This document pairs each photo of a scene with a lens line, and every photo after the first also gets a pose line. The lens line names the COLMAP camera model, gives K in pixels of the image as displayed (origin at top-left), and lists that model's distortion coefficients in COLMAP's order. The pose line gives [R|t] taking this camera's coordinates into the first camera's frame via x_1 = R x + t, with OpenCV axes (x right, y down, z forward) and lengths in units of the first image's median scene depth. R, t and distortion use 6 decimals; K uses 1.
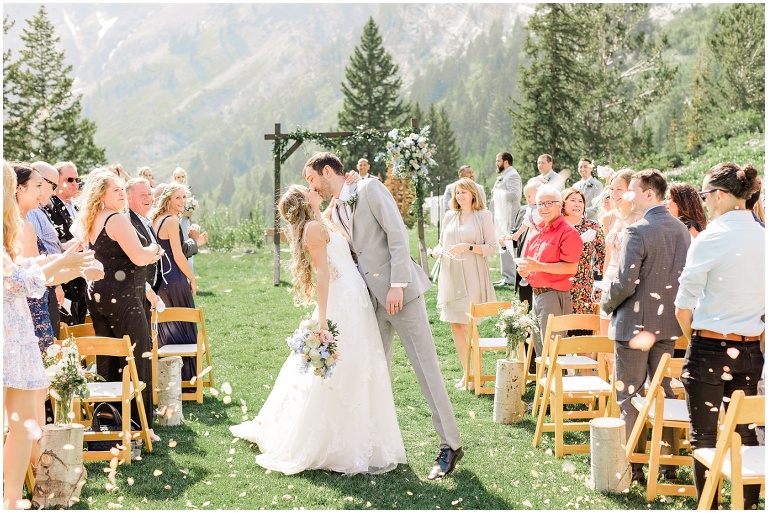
lens RADIAL K [[1097.2, 0, 394.7], [0, 1097.2, 227.9], [0, 0, 1]] dist [0.049279, 0.072502]
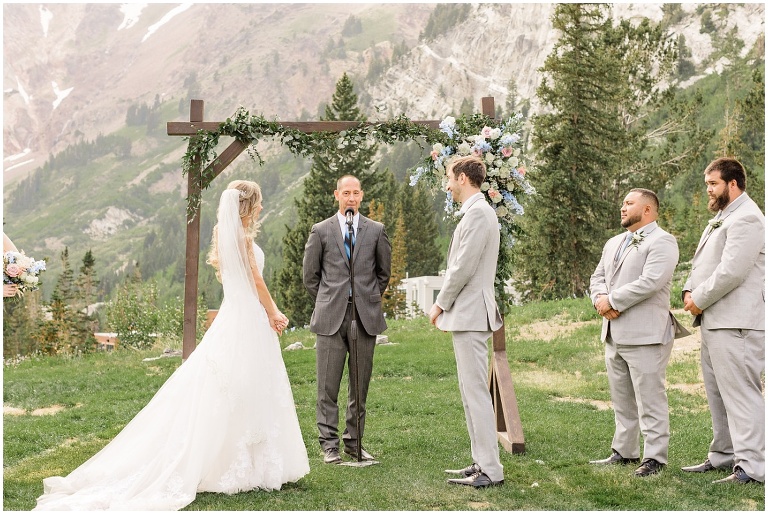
lens RADIAL K [[1090.4, 0, 395.2], [0, 1090.4, 253.8], [0, 0, 1]] dist [-0.006003, 0.068569]
pose [[0.999141, 0.019045, 0.036795, -0.003642], [-0.017096, 0.998471, -0.052567, -0.000662], [-0.037740, 0.051893, 0.997939, 0.051020]]
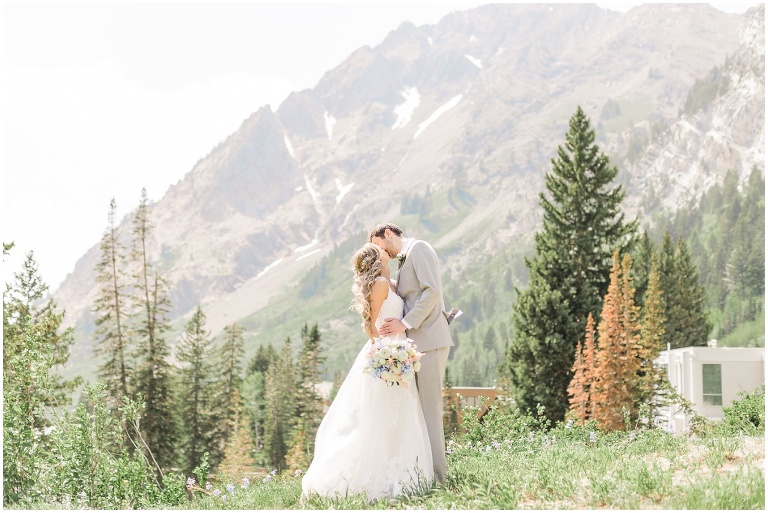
lens RADIAL K [[957.1, 0, 406.4], [0, 957.1, 258.7], [0, 0, 1]] dist [0.026310, 0.042590]
pose [[0.974336, -0.017330, -0.224431, 0.003229], [-0.011538, 0.991876, -0.126681, -0.002289], [0.224803, 0.126019, 0.966221, 0.136334]]
